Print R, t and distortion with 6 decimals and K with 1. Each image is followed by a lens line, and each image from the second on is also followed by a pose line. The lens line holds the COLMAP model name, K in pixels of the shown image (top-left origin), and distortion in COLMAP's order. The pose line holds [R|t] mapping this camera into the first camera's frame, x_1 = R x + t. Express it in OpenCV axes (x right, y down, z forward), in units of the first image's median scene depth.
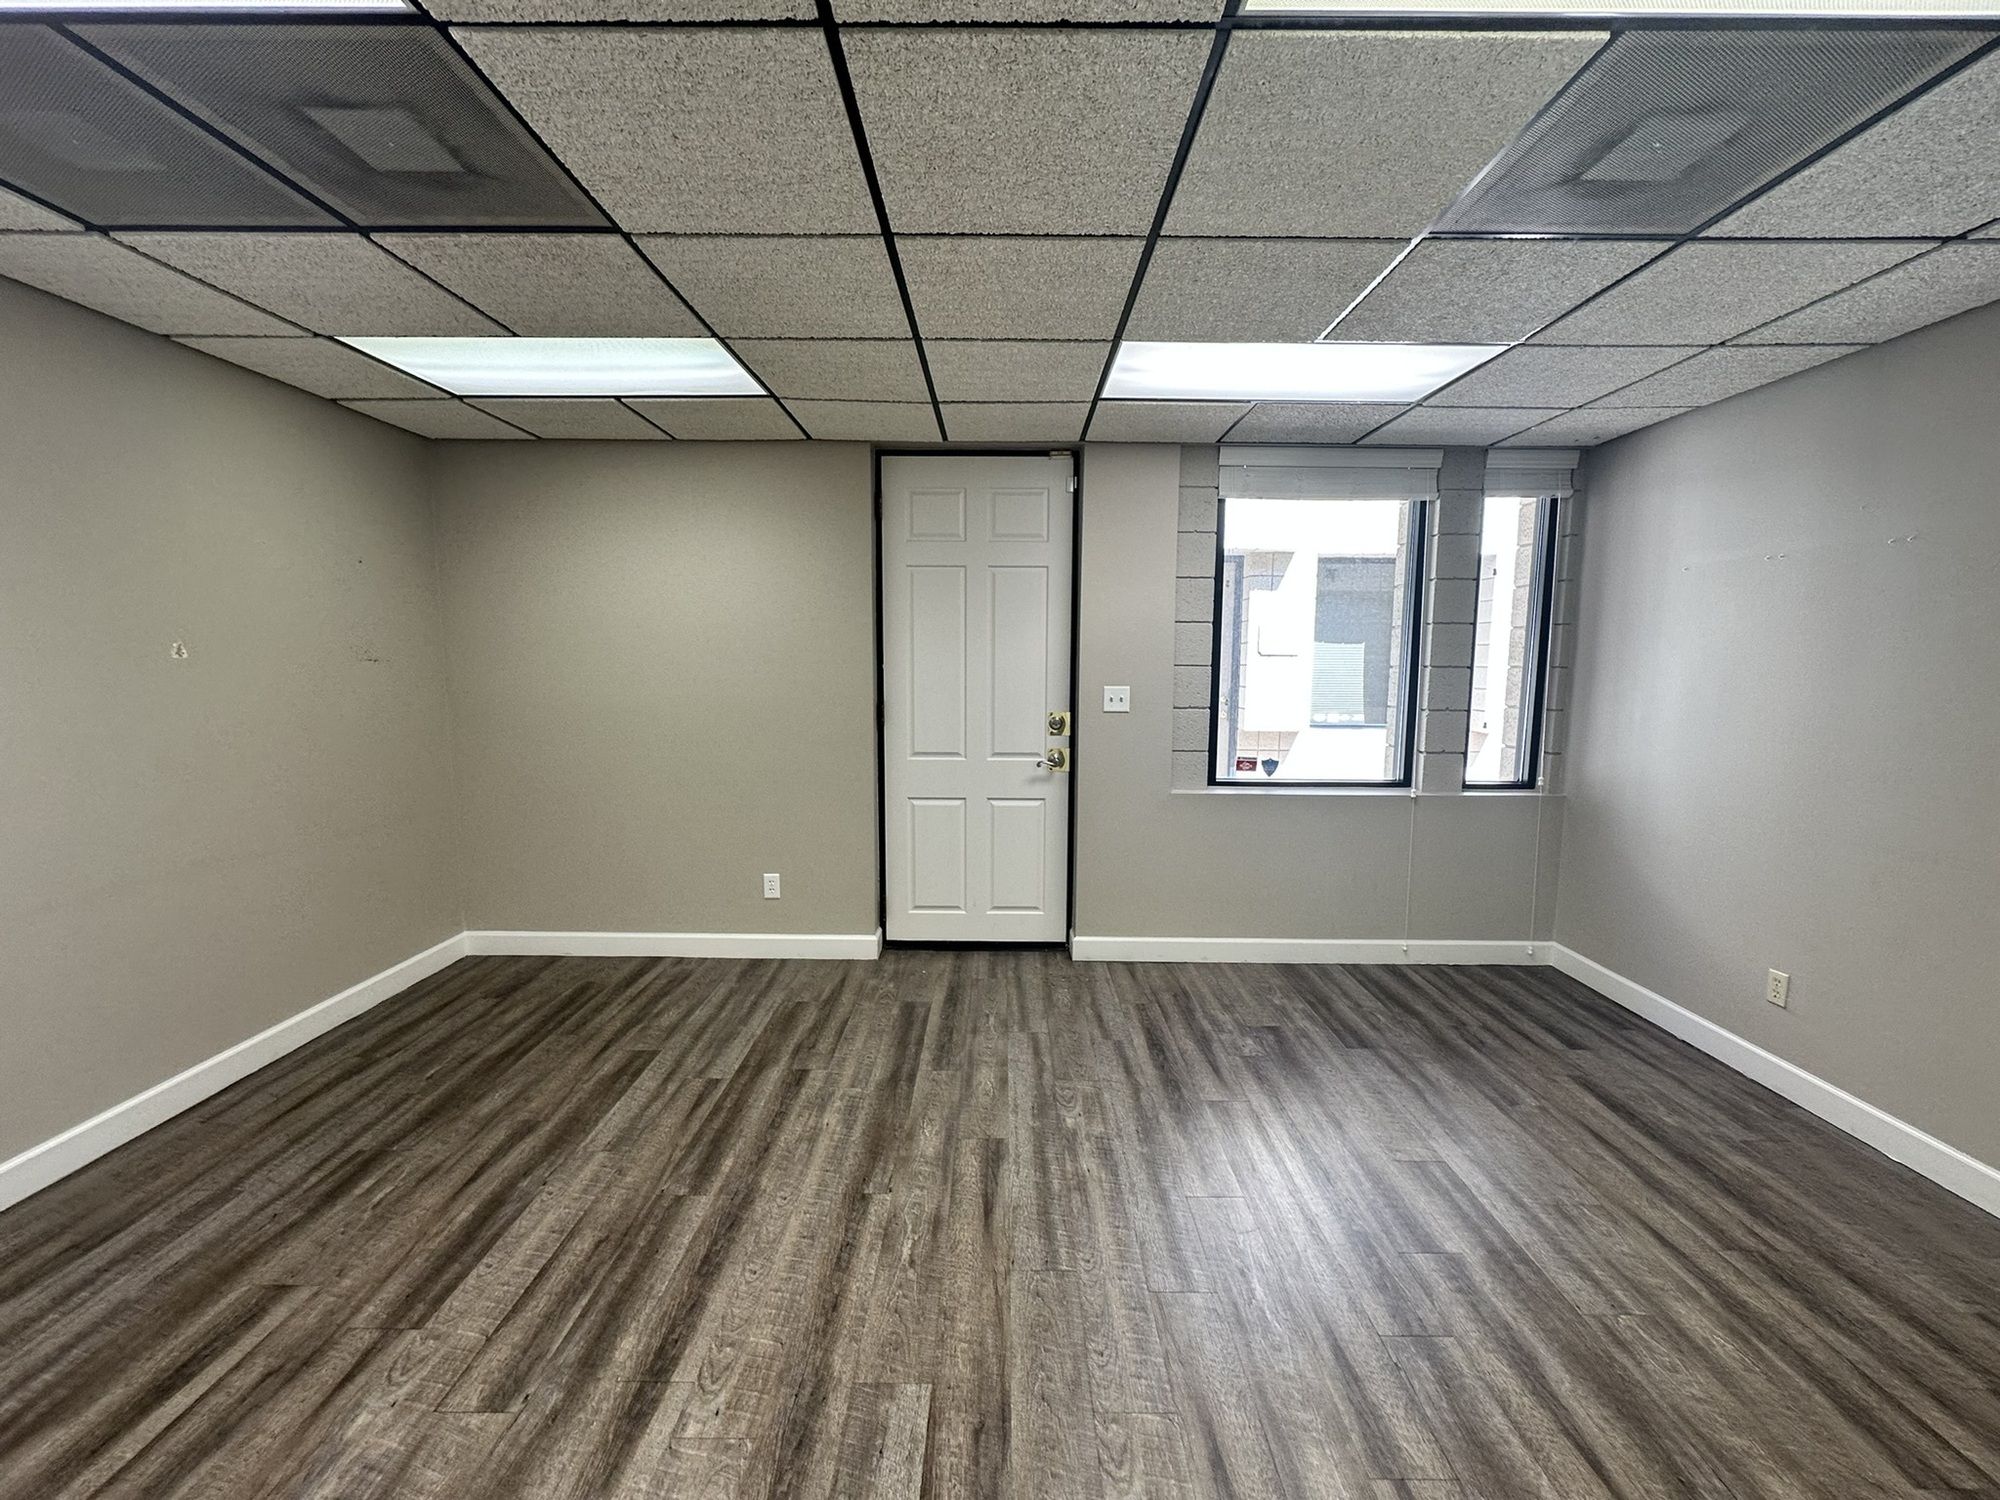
lens RADIAL K [[799.4, 0, 1000.0], [0, 799.4, 750.0], [0, 0, 1]] dist [-0.001492, 0.000272]
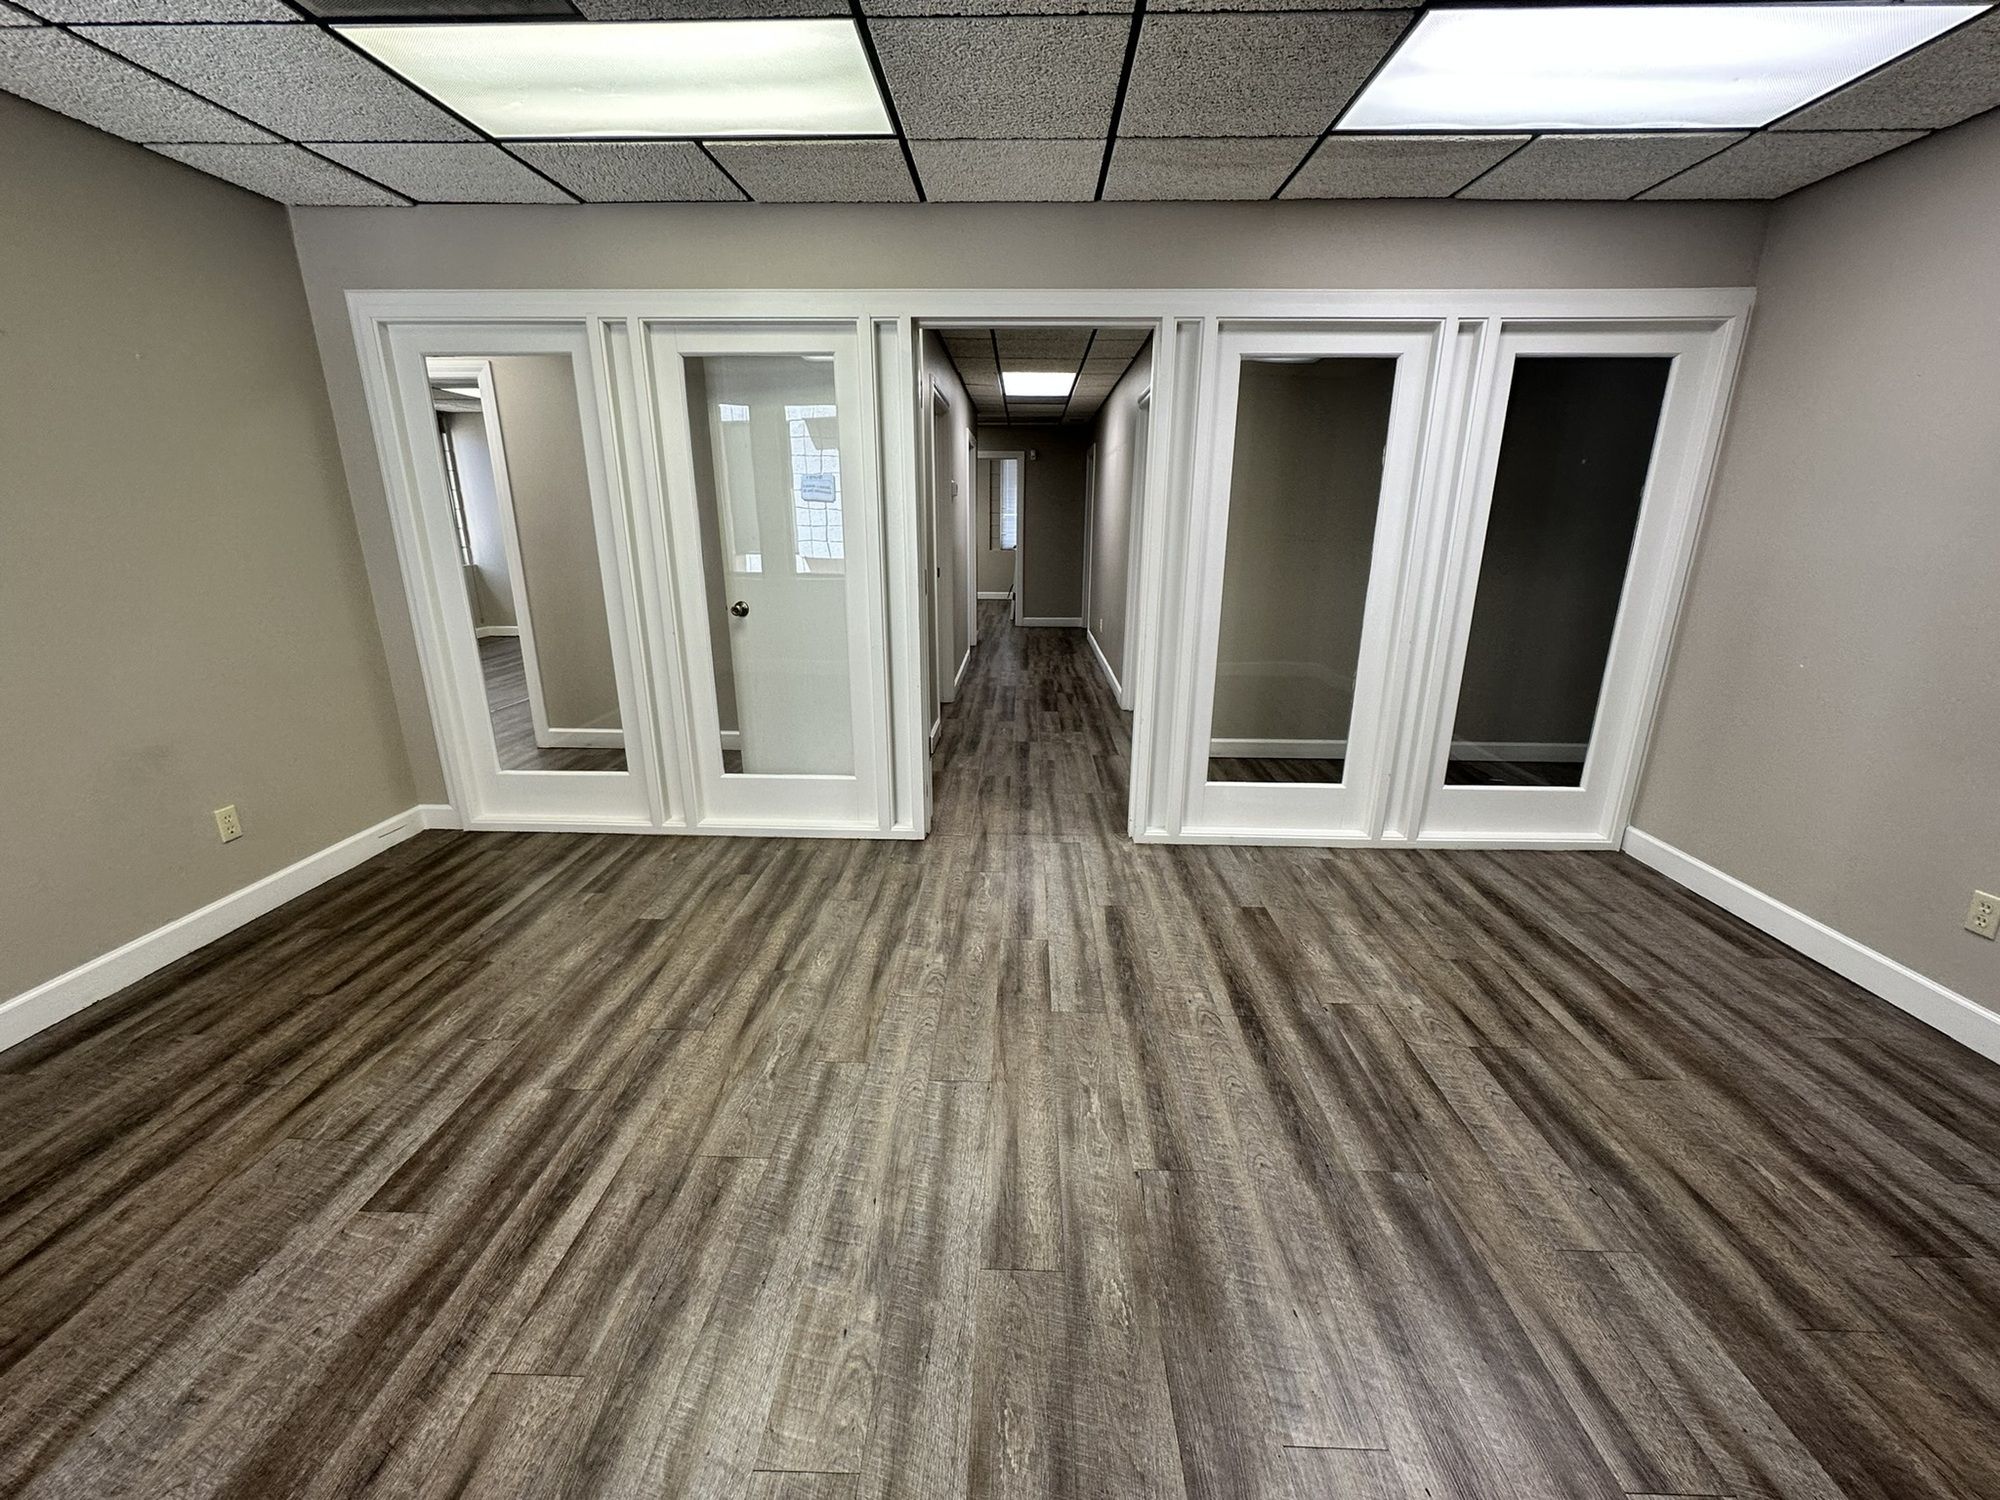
lens RADIAL K [[799.4, 0, 1000.0], [0, 799.4, 750.0], [0, 0, 1]] dist [-0.001492, 0.000272]
pose [[-0.999606, -0.017892, 0.021638, -0.013859], [-0.008188, 0.922931, 0.384878, -0.159757], [-0.026857, 0.384549, -0.922714, 1.816555]]
